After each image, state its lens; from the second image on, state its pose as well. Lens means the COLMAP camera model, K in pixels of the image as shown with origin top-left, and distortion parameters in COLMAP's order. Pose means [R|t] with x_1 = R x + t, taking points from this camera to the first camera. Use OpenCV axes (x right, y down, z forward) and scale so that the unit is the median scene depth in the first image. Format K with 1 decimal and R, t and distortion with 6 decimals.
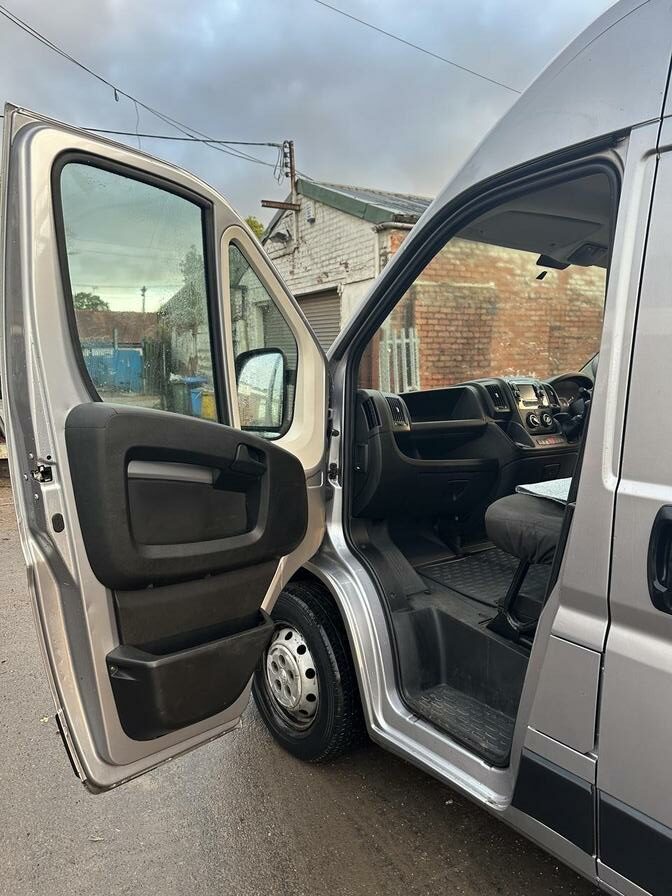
lens RADIAL K [[627.1, 0, 336.0], [0, 627.1, 448.0], [0, 0, 1]] dist [0.074437, -0.101377]
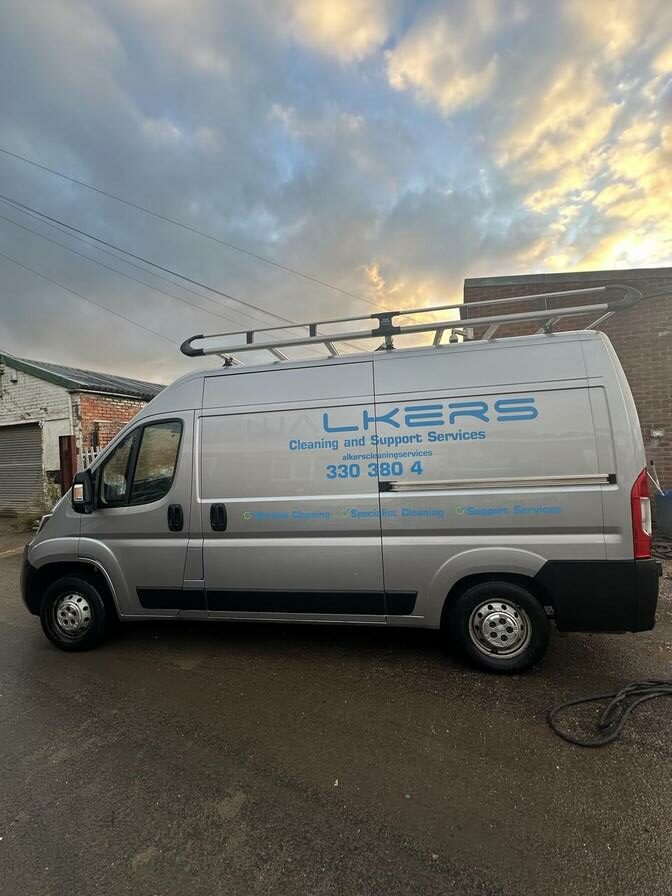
lens RADIAL K [[362.3, 0, 336.0], [0, 362.3, 448.0], [0, 0, 1]] dist [0.011088, 0.000125]
pose [[0.744215, -0.042305, 0.666599, -0.064836], [0.144529, 0.984548, -0.098874, 0.012641], [-0.652116, 0.169926, 0.738830, -0.196849]]
